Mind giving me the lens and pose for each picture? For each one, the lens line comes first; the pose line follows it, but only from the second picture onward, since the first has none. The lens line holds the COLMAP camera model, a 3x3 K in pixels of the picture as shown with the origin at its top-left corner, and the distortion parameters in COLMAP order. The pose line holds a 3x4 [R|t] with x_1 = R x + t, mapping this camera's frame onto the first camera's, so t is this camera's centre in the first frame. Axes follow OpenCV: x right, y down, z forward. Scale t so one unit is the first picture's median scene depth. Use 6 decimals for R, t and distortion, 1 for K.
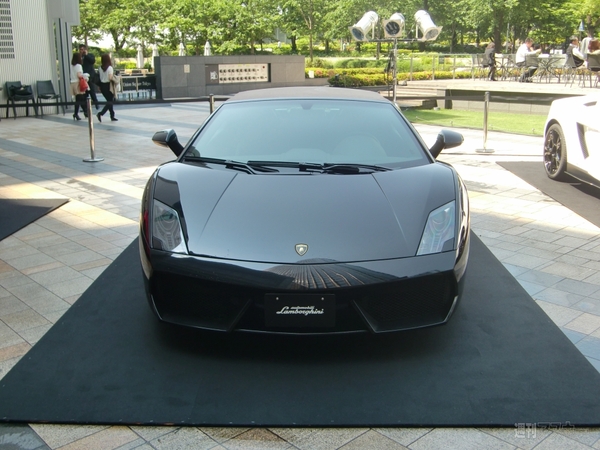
lens RADIAL K [[640.0, 0, 300.0], [0, 640.0, 239.2], [0, 0, 1]] dist [-0.054807, -0.003629]
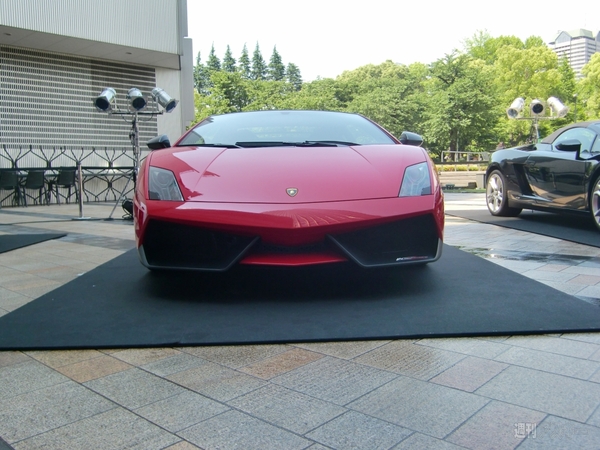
lens RADIAL K [[551.1, 0, 300.0], [0, 551.1, 225.0], [0, 0, 1]] dist [-0.085674, 0.078950]
pose [[0.996440, -0.024809, 0.080577, -0.154878], [0.039692, 0.981226, -0.188733, 0.039552], [-0.074382, 0.191259, 0.978717, -0.023063]]
